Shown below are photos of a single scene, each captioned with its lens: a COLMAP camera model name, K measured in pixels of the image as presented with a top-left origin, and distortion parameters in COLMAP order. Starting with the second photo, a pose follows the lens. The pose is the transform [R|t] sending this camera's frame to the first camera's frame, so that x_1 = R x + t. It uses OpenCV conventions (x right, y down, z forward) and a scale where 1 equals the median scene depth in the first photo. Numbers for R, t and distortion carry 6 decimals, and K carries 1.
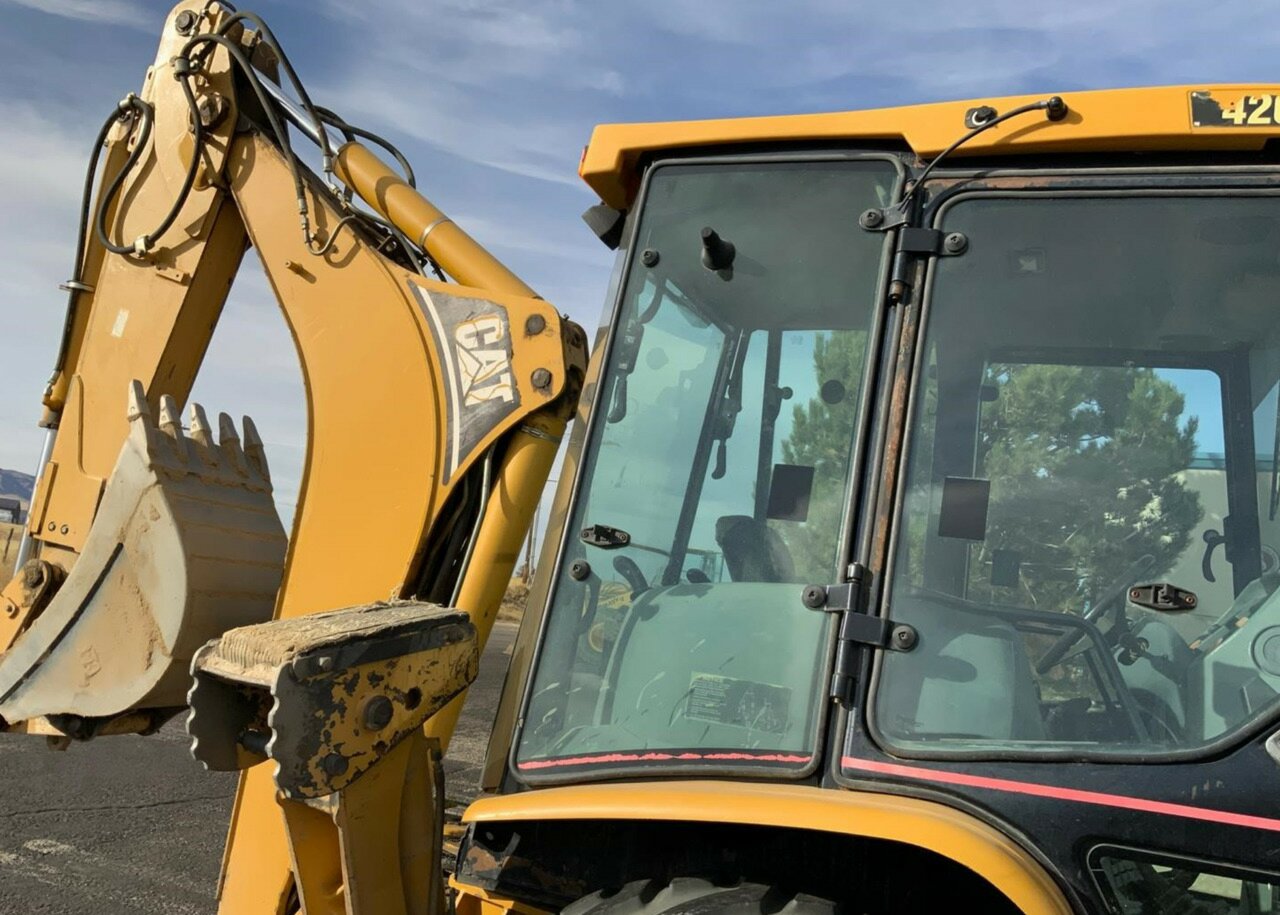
lens RADIAL K [[1099.3, 0, 626.9], [0, 1099.3, 481.2], [0, 0, 1]] dist [0.097224, -0.179486]
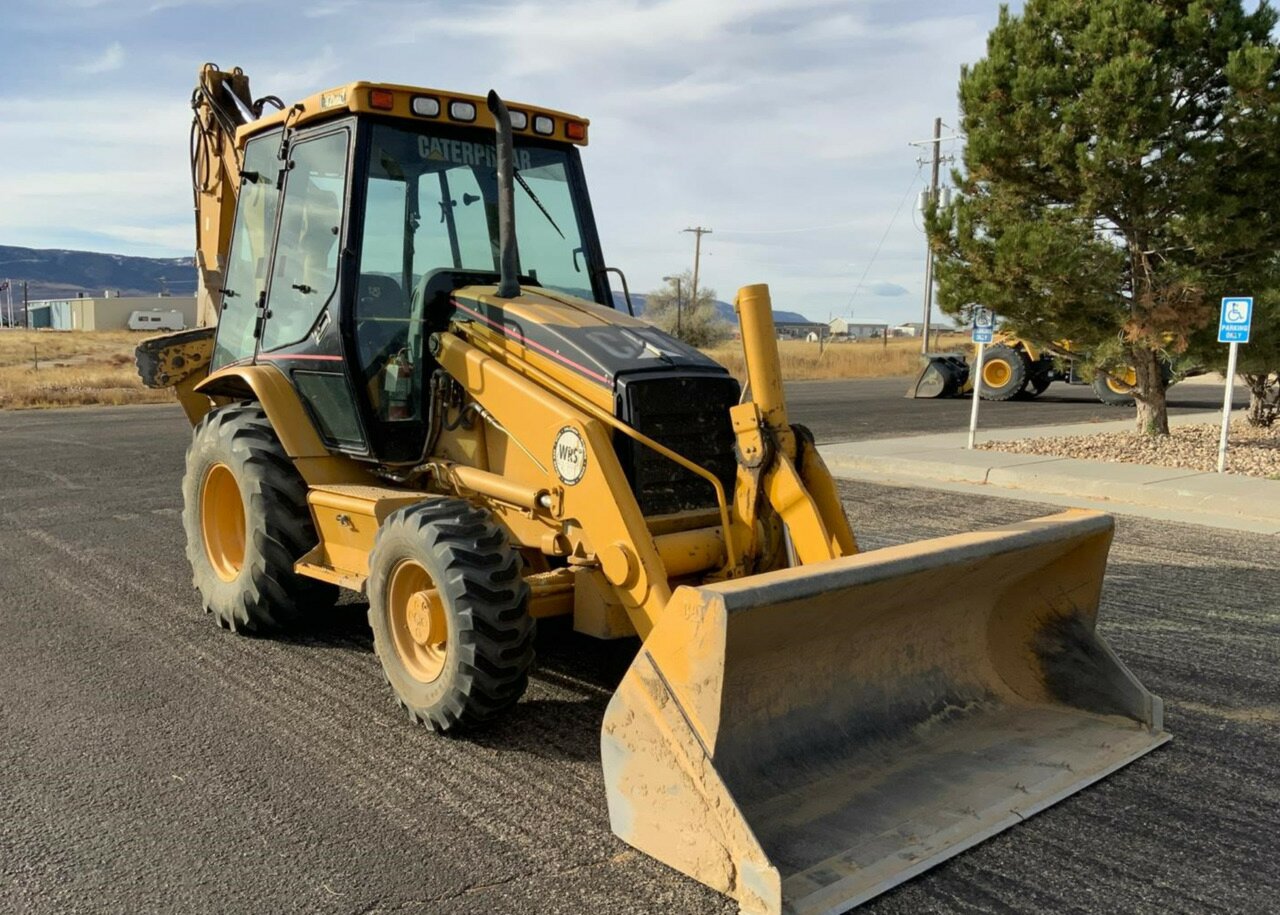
lens RADIAL K [[1099.3, 0, 619.3], [0, 1099.3, 480.4], [0, 0, 1]] dist [0.097224, -0.179486]
pose [[0.870277, -0.053978, -0.489597, 2.294289], [0.151090, 0.975314, 0.161039, 0.219457], [0.468818, -0.214121, 0.856949, -1.102393]]
